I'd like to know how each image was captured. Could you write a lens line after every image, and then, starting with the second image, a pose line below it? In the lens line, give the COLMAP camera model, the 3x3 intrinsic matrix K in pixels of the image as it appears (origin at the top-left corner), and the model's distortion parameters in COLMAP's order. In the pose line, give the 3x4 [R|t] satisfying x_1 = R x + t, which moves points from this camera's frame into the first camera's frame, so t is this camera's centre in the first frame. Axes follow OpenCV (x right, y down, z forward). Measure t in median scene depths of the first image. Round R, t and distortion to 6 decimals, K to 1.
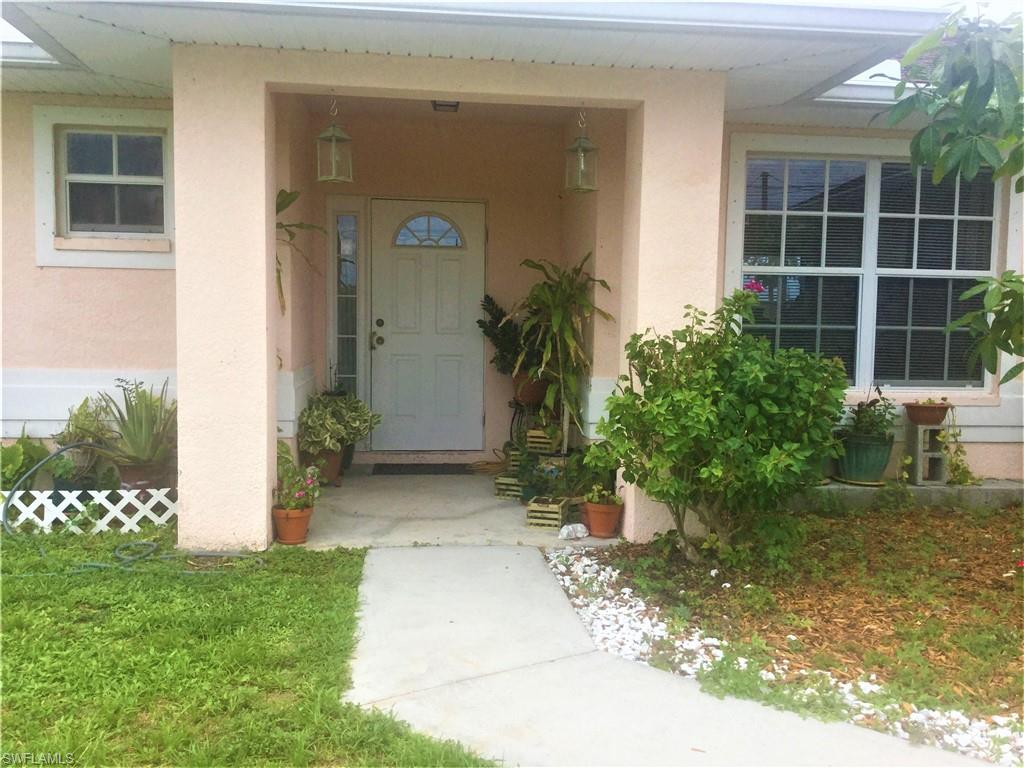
lens RADIAL K [[926.3, 0, 512.0], [0, 926.3, 384.0], [0, 0, 1]] dist [0.001733, 0.001670]
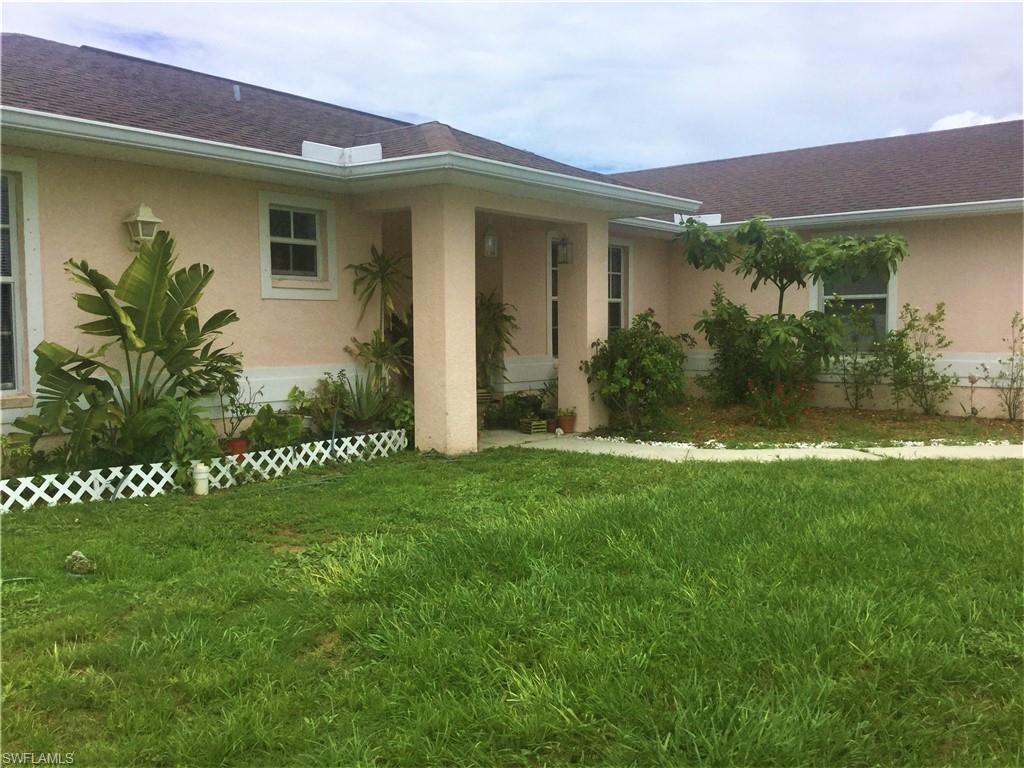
lens RADIAL K [[926.3, 0, 512.0], [0, 926.3, 384.0], [0, 0, 1]] dist [0.001733, 0.001670]
pose [[0.709532, -0.062976, 0.701853, -1.312290], [0.046224, 0.998013, 0.042820, -0.034993], [-0.703155, 0.002060, 0.711033, -0.357389]]
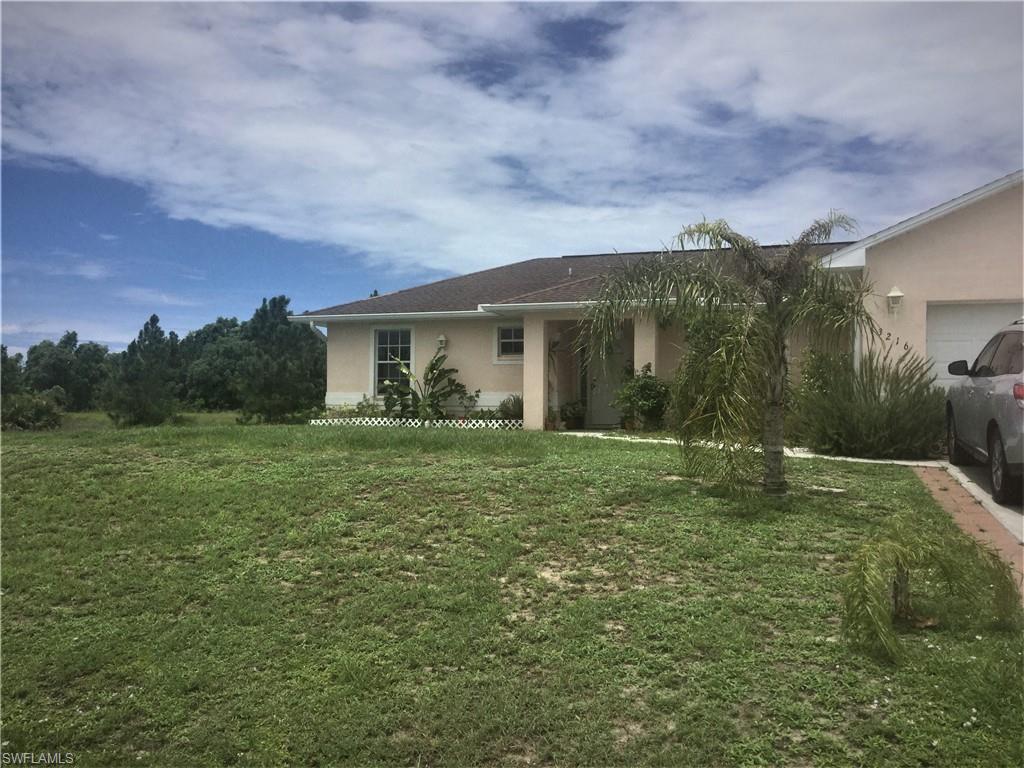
lens RADIAL K [[926.3, 0, 512.0], [0, 926.3, 384.0], [0, 0, 1]] dist [0.001733, 0.001670]
pose [[0.913336, -0.014554, -0.406947, 1.098247], [-0.021690, 0.996204, -0.084306, 0.268690], [0.406629, 0.085827, 0.909553, -2.406154]]
